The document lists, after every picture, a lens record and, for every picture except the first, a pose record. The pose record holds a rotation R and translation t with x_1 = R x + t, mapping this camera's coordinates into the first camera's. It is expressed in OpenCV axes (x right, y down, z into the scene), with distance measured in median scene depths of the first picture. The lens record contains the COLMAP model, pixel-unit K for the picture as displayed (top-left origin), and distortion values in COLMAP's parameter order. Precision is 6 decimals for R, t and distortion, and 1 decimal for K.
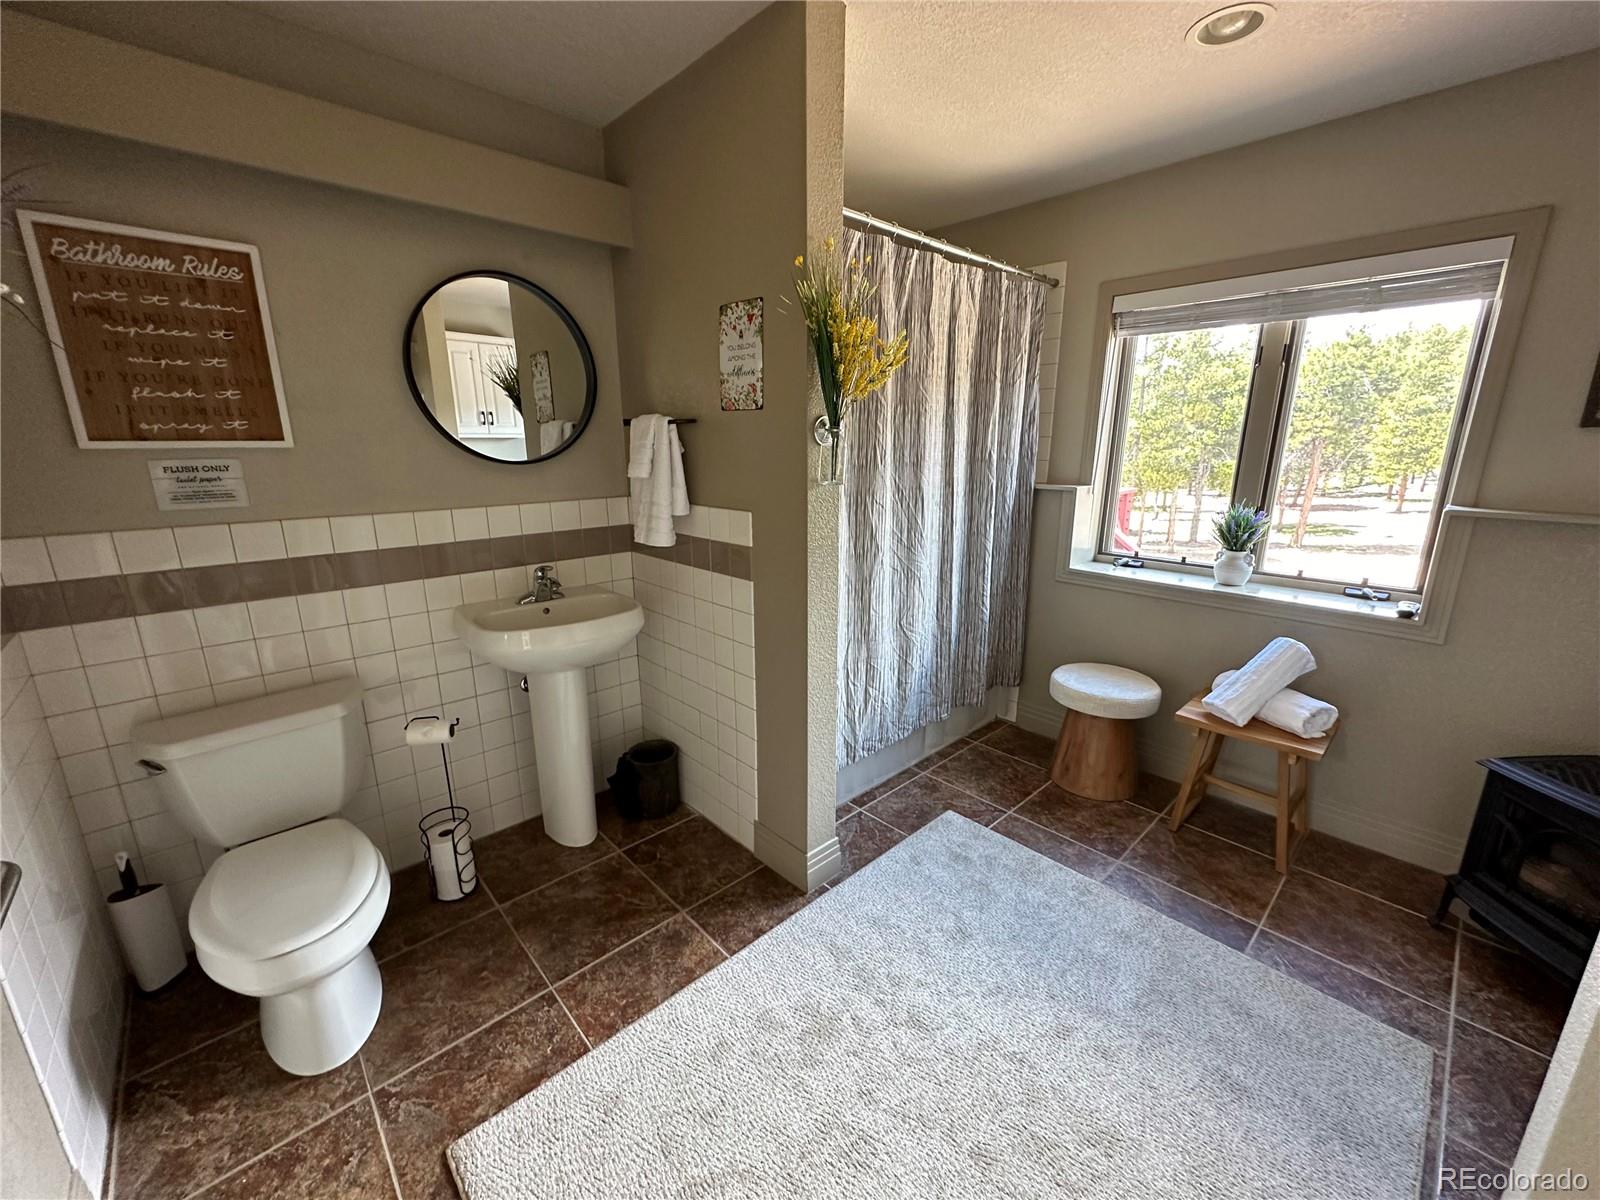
lens RADIAL K [[631.3, 0, 801.7], [0, 631.3, 602.0], [0, 0, 1]] dist [0.002803, 0.000313]
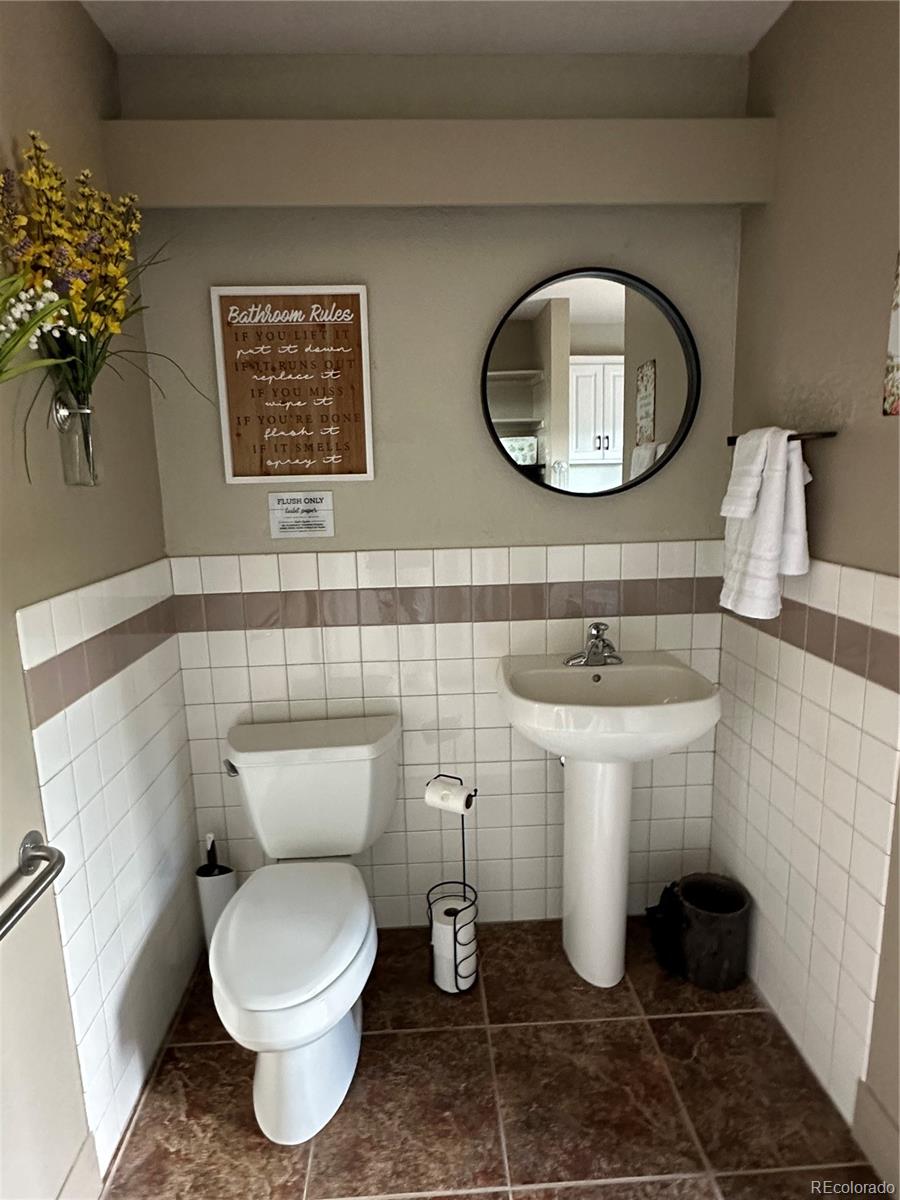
lens RADIAL K [[690.4, 0, 444.2], [0, 690.4, 598.2], [0, 0, 1]] dist [0.000372, -0.003116]
pose [[0.761951, 0.104134, -0.639208, -0.003275], [-0.140878, 0.990005, -0.006646, -0.061944], [0.632127, 0.095114, 0.769005, 0.228150]]
